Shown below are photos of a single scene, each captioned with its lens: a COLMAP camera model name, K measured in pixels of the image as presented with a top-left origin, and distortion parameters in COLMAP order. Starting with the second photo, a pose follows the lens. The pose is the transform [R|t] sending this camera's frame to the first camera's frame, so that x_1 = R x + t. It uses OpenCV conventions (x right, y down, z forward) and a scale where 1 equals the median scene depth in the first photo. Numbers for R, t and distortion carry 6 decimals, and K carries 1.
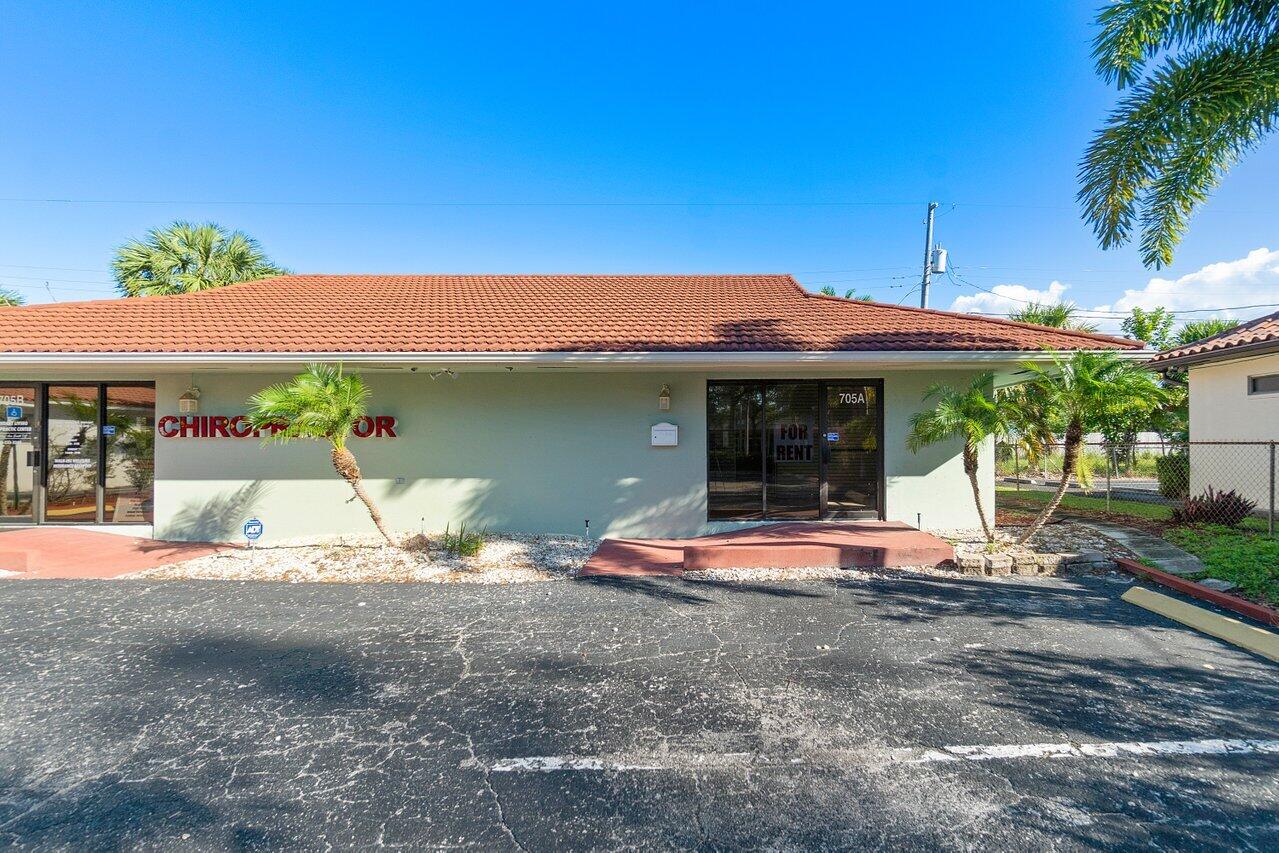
lens RADIAL K [[816.1, 0, 639.5], [0, 816.1, 426.5], [0, 0, 1]] dist [-0.057429, 0.046892]
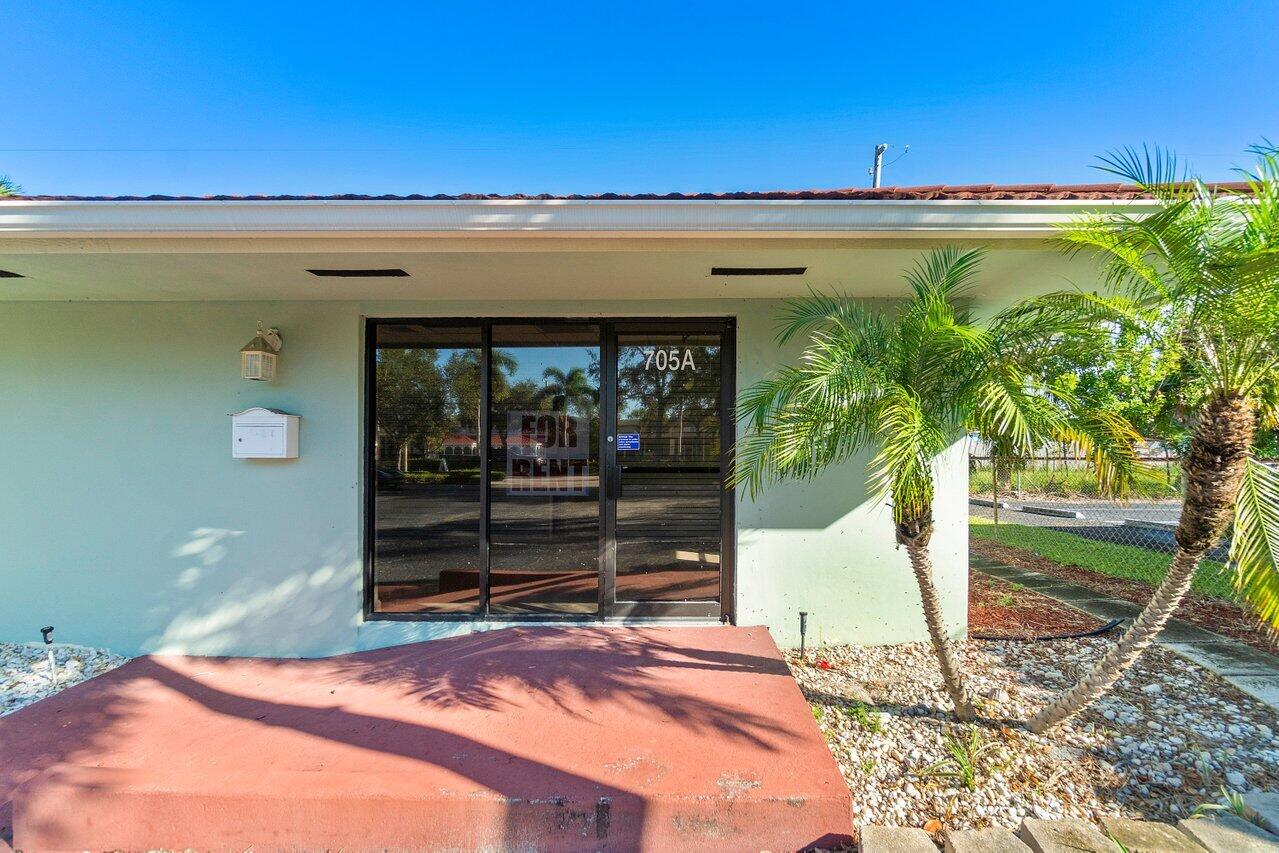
lens RADIAL K [[816.1, 0, 639.5], [0, 816.1, 426.5], [0, 0, 1]] dist [-0.057429, 0.046892]
pose [[0.998916, 0.010753, 0.045283, 0.223697], [-0.010430, 0.999918, -0.007370, 0.006896], [-0.045358, 0.006890, 0.998947, 0.531911]]
